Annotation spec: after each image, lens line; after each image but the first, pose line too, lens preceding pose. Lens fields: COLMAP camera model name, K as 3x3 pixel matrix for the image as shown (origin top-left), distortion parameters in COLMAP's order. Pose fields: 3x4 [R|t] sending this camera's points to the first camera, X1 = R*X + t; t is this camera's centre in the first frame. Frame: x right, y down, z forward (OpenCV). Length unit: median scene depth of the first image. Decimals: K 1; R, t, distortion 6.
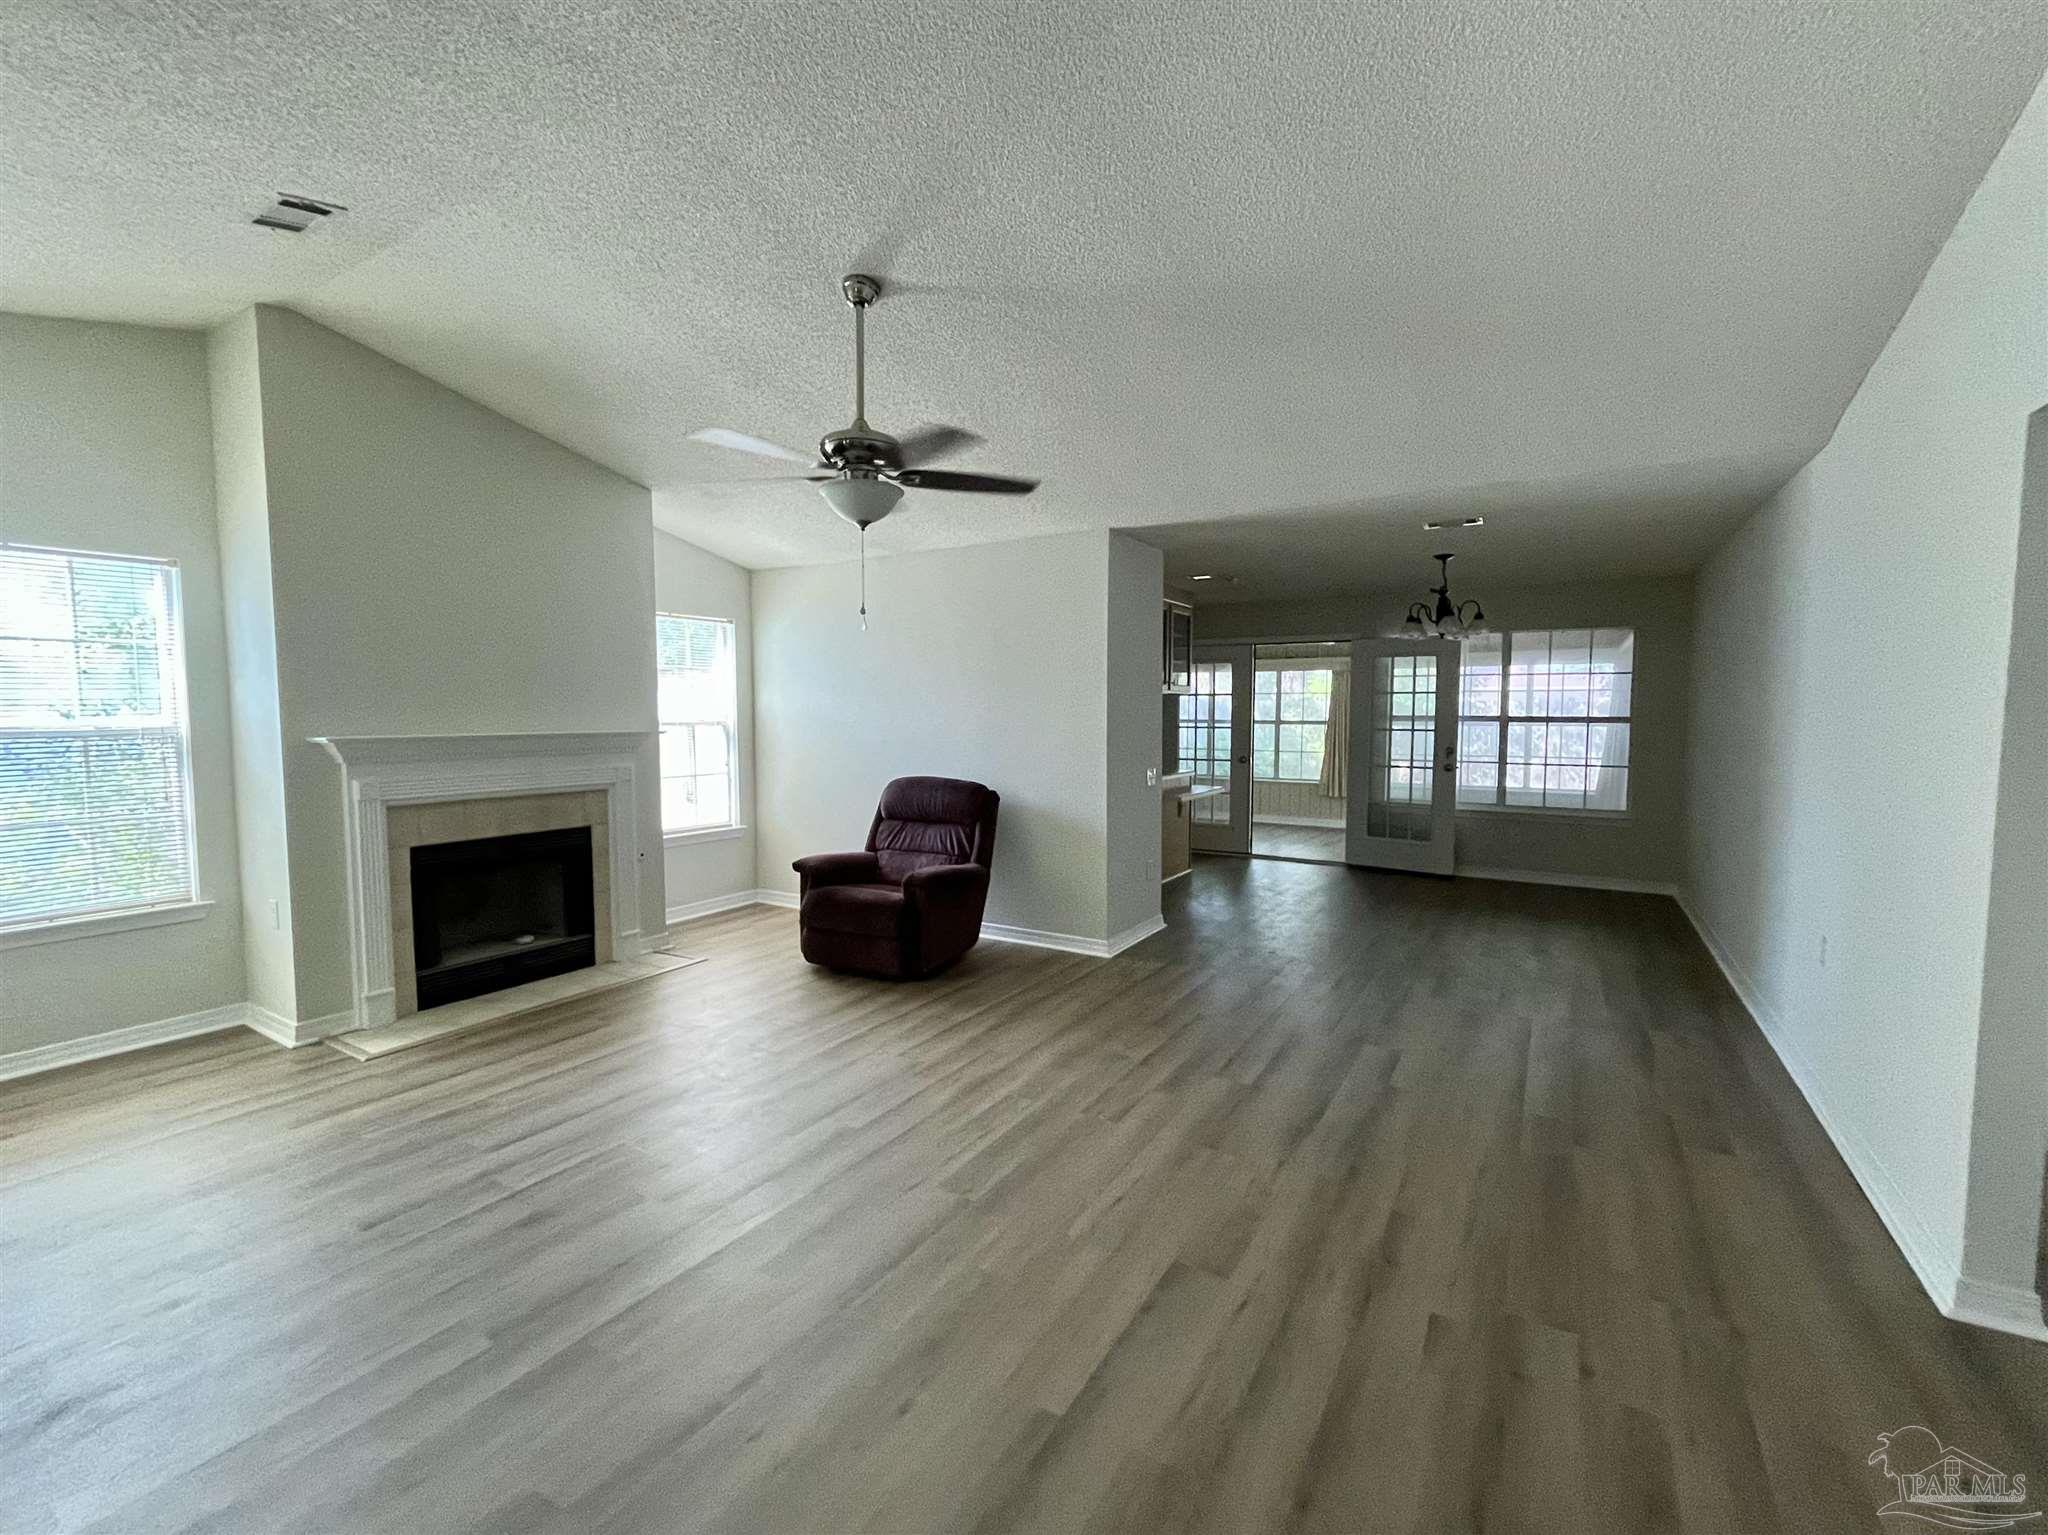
lens RADIAL K [[878.8, 0, 1008.4], [0, 878.8, 765.9], [0, 0, 1]] dist [-0.000363, -0.000214]
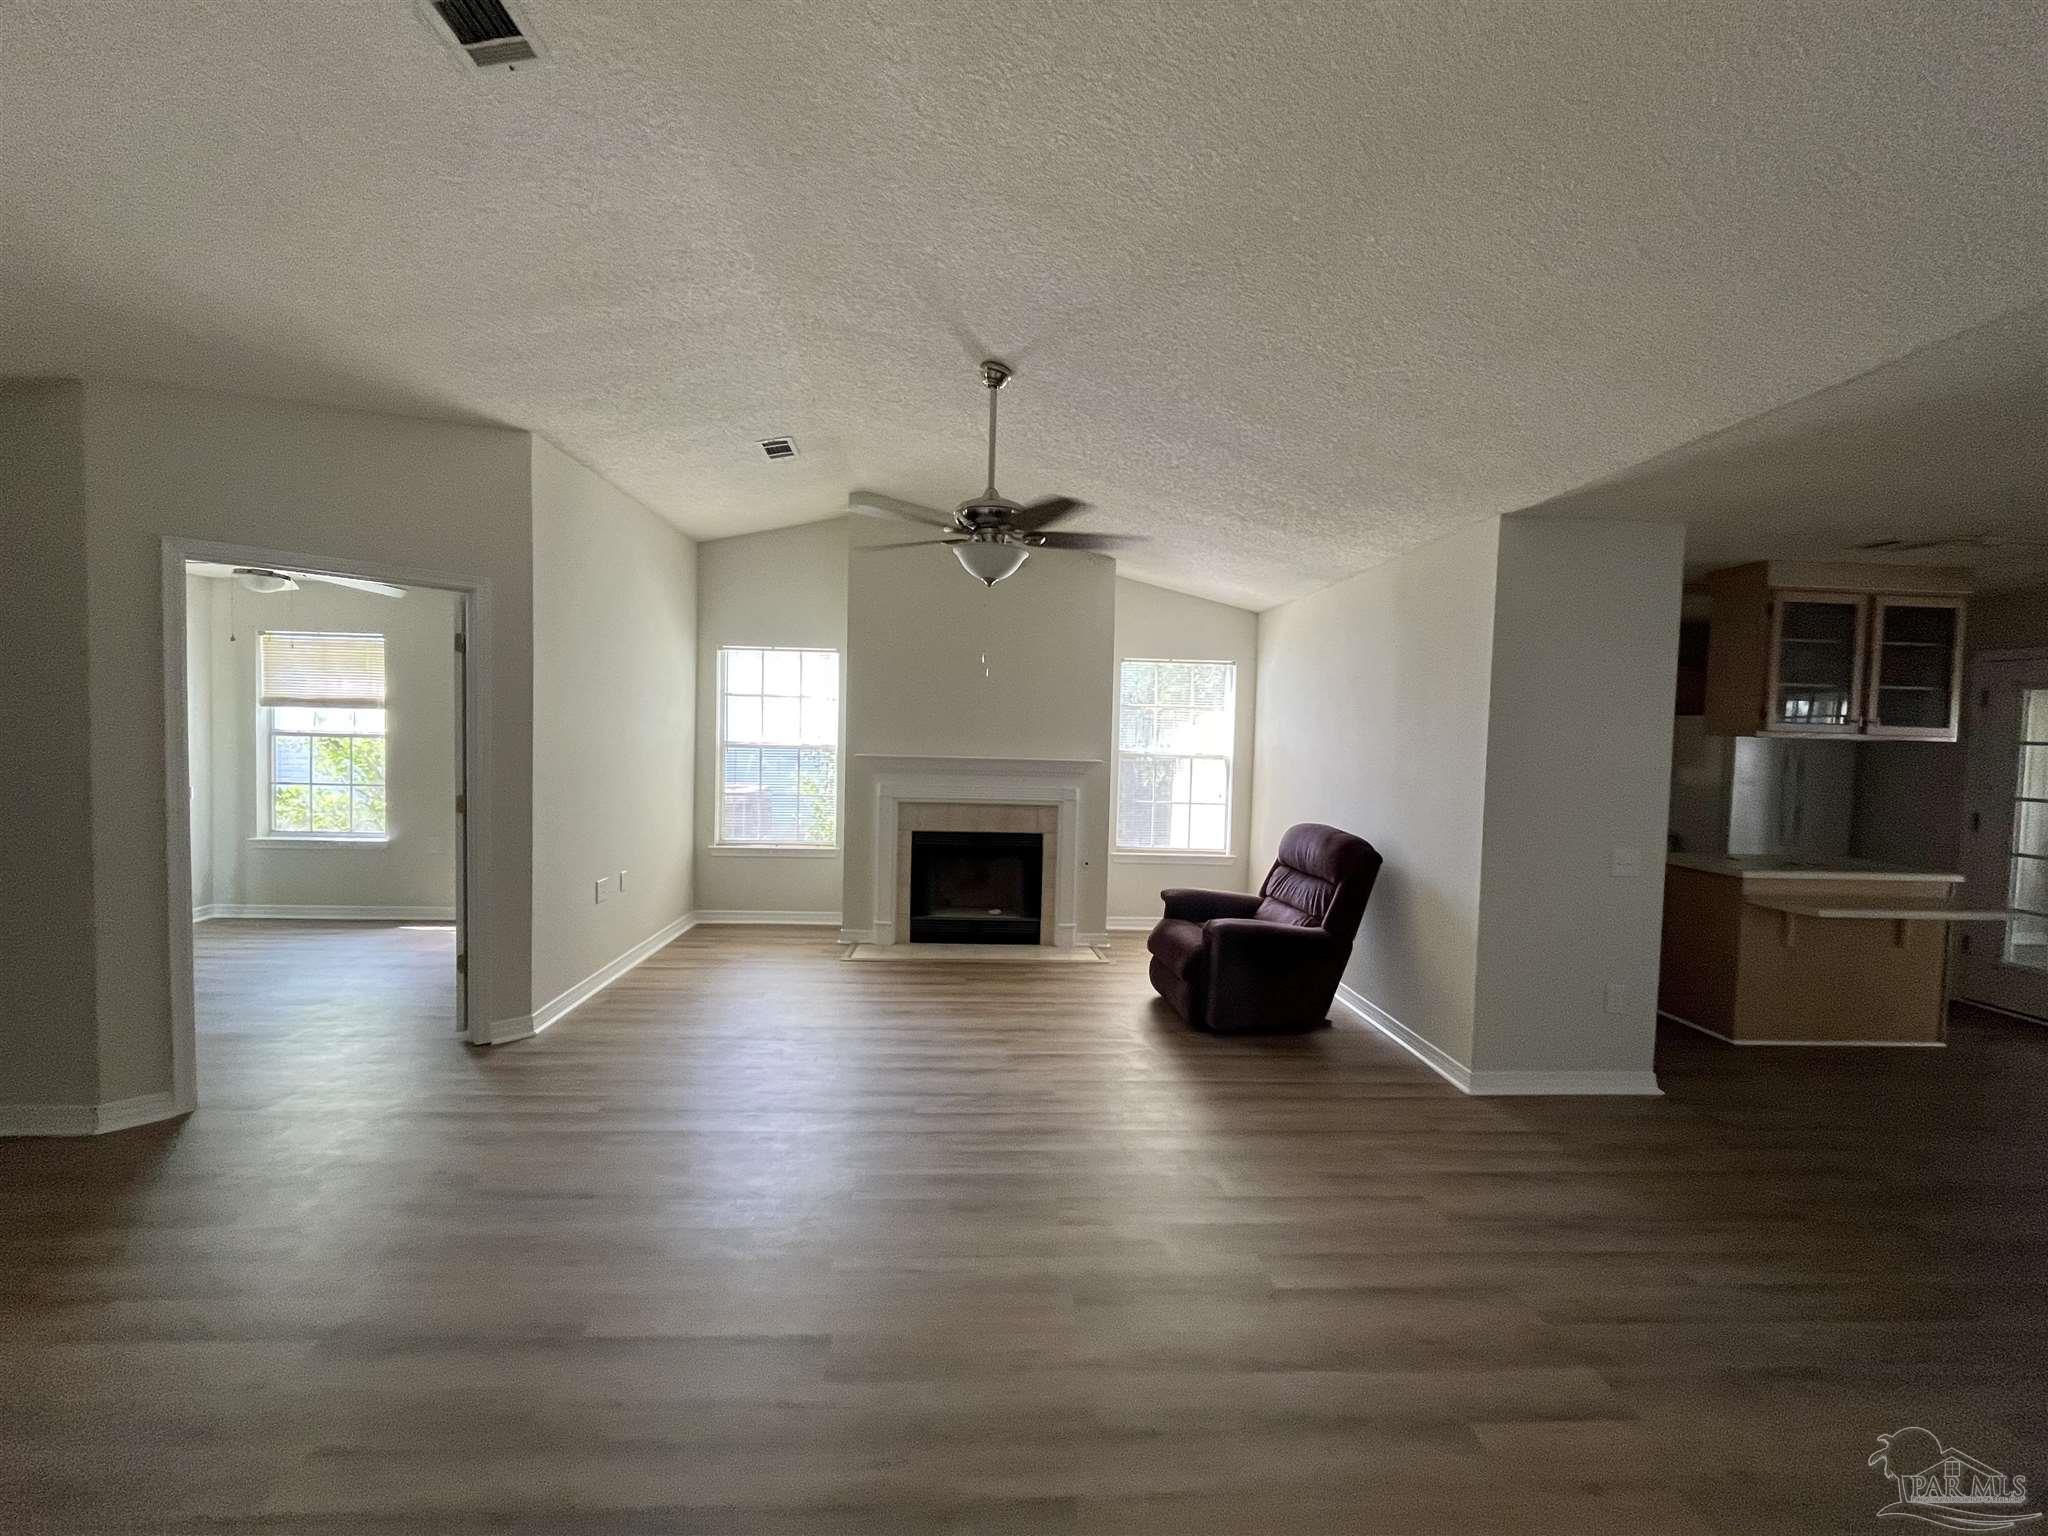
lens RADIAL K [[825.0, 0, 1024.0], [0, 825.0, 768.0], [0, 0, 1]] dist [-0.000025, 0.000000]
pose [[0.575467, 0.051912, -0.816176, 0.469819], [-0.076187, 0.997046, 0.009698, -0.034659], [0.814269, 0.056601, 0.577722, 0.289124]]
